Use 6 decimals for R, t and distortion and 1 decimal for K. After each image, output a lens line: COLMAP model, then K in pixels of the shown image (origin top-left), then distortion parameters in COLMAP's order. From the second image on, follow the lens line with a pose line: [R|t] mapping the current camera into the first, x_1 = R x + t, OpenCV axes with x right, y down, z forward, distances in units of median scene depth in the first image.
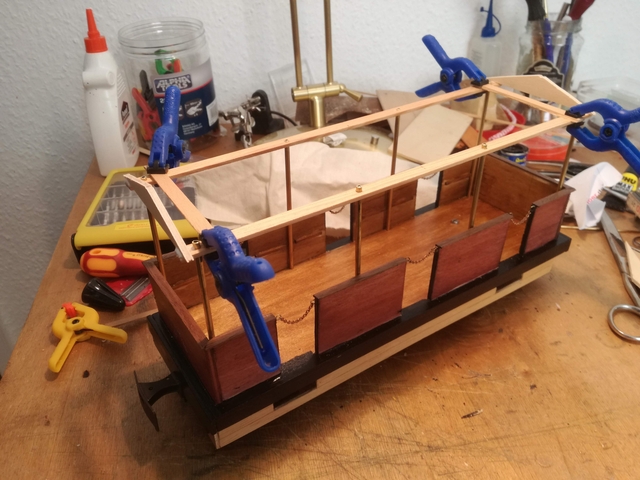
lens RADIAL K [[539.9, 0, 320.0], [0, 539.9, 240.0], [0, 0, 1]] dist [0.046686, -0.127546]
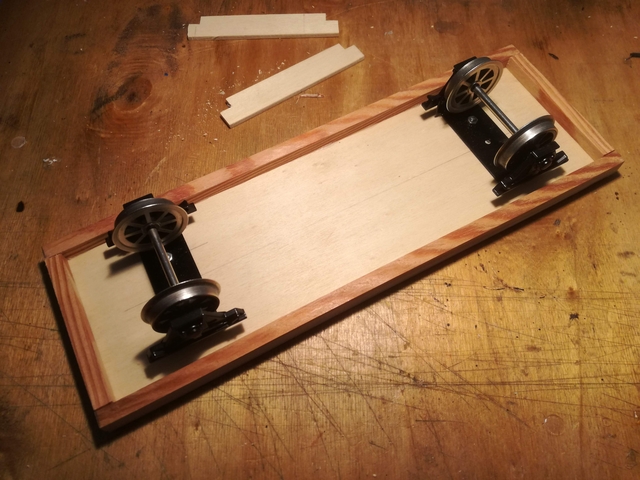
lens RADIAL K [[539.9, 0, 320.0], [0, 539.9, 240.0], [0, 0, 1]] dist [0.046686, -0.127546]
pose [[0.986842, 0.147785, -0.065593, 0.075713], [-0.096315, 0.863147, 0.495682, -0.161452], [0.129871, -0.482842, 0.866024, 0.345282]]
